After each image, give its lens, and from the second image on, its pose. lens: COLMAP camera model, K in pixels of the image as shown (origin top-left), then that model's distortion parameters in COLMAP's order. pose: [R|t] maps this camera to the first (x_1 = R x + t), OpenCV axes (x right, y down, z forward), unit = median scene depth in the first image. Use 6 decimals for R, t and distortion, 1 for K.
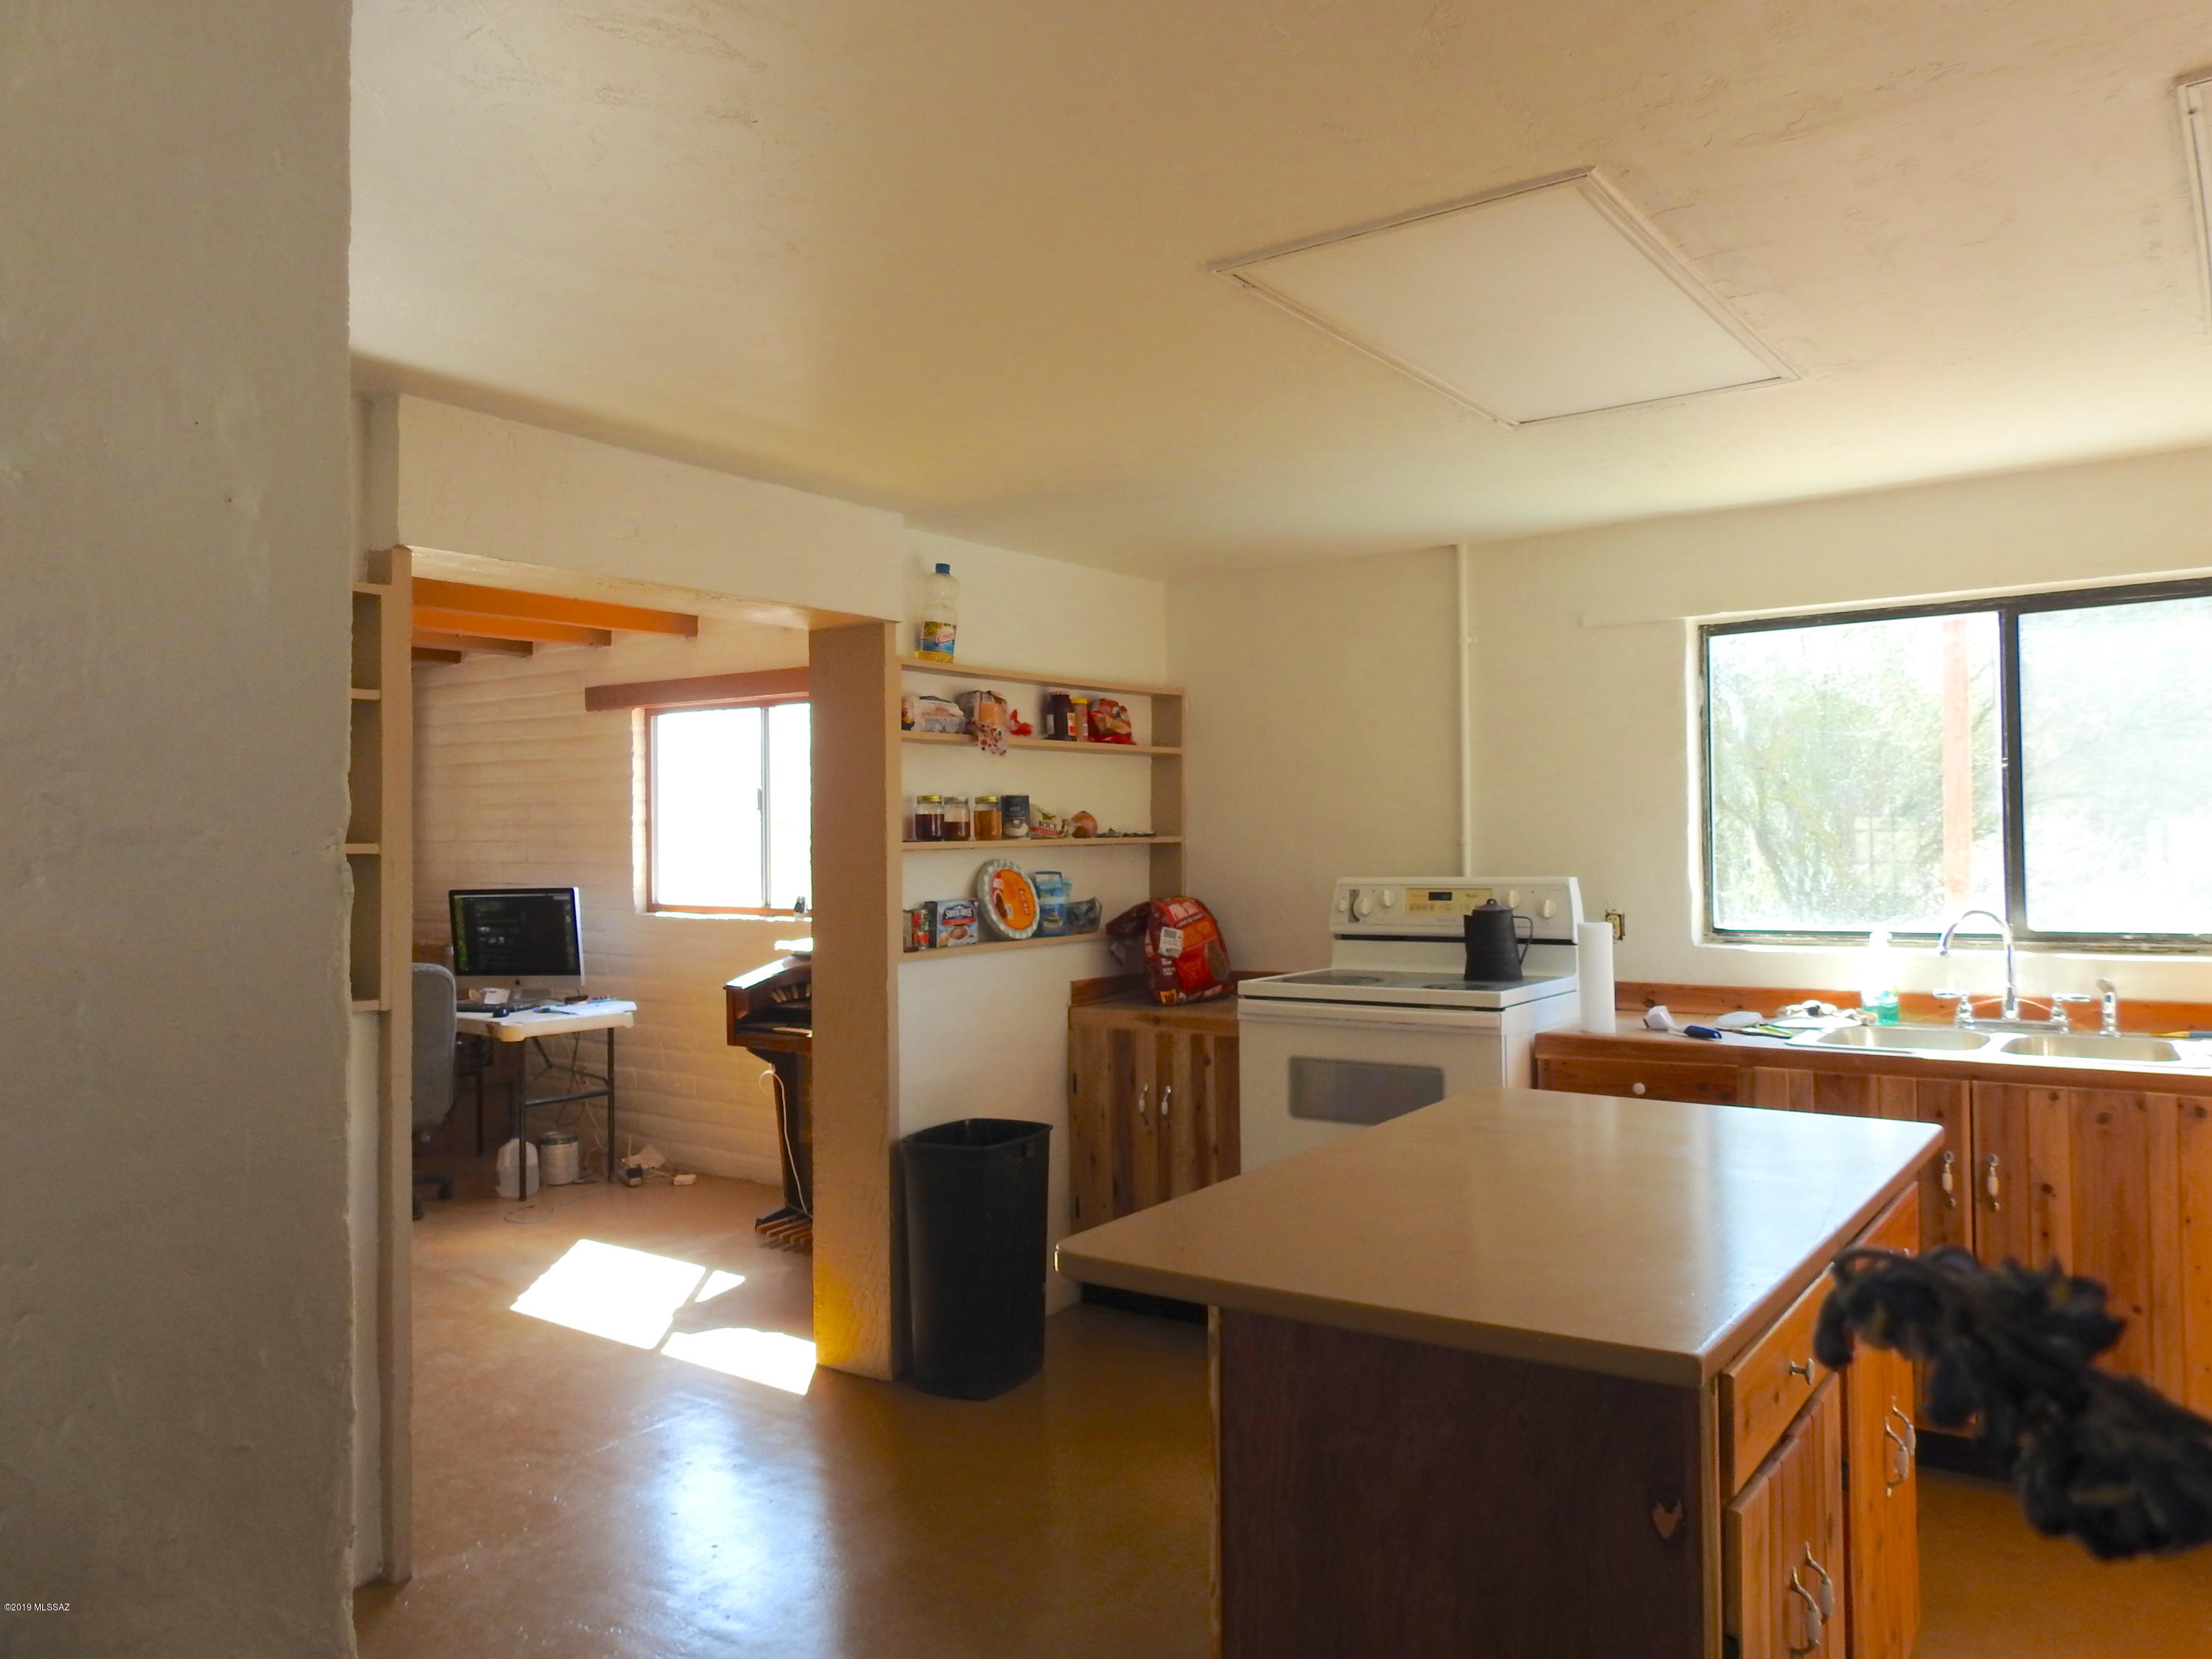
lens RADIAL K [[1591.2, 0, 1097.6], [0, 1591.2, 839.6], [0, 0, 1]] dist [0.001782, -0.003708]
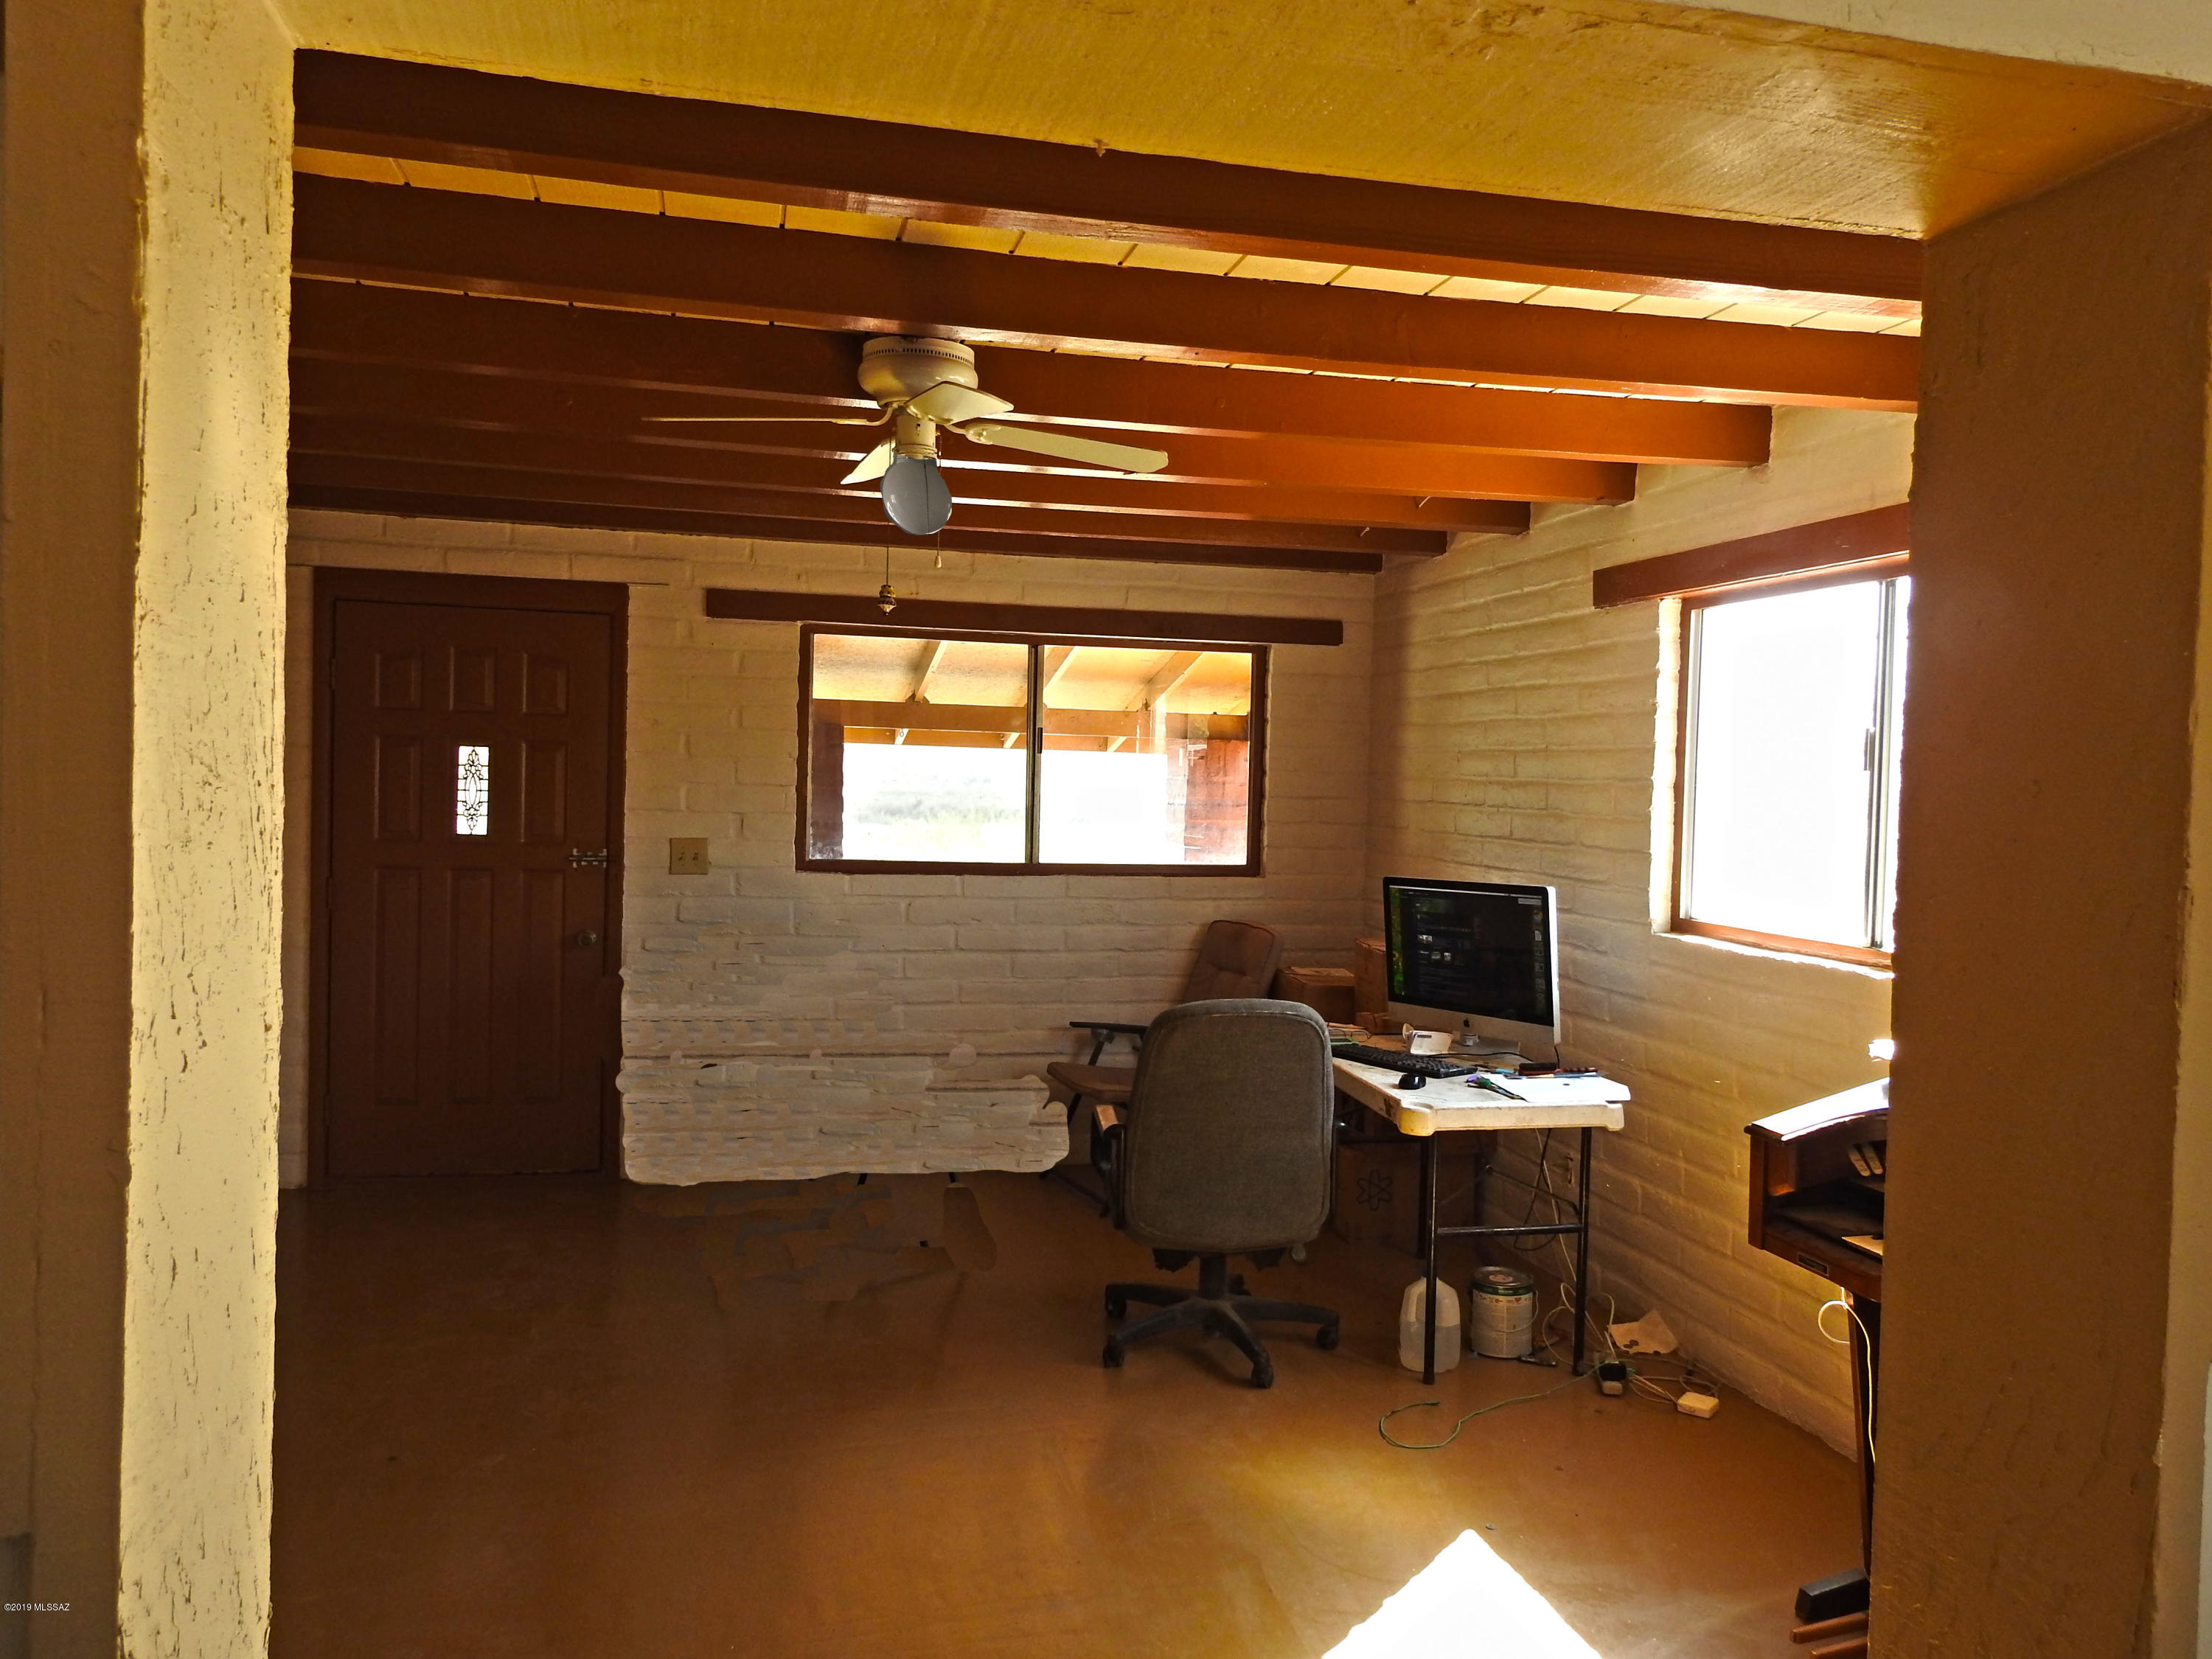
lens RADIAL K [[1591.2, 0, 1097.6], [0, 1591.2, 839.6], [0, 0, 1]] dist [0.001782, -0.003708]
pose [[0.761959, 0.049551, -0.645726, -0.059080], [-0.026420, 0.998617, 0.045455, -0.012168], [0.647086, -0.017575, 0.762215, 0.399944]]
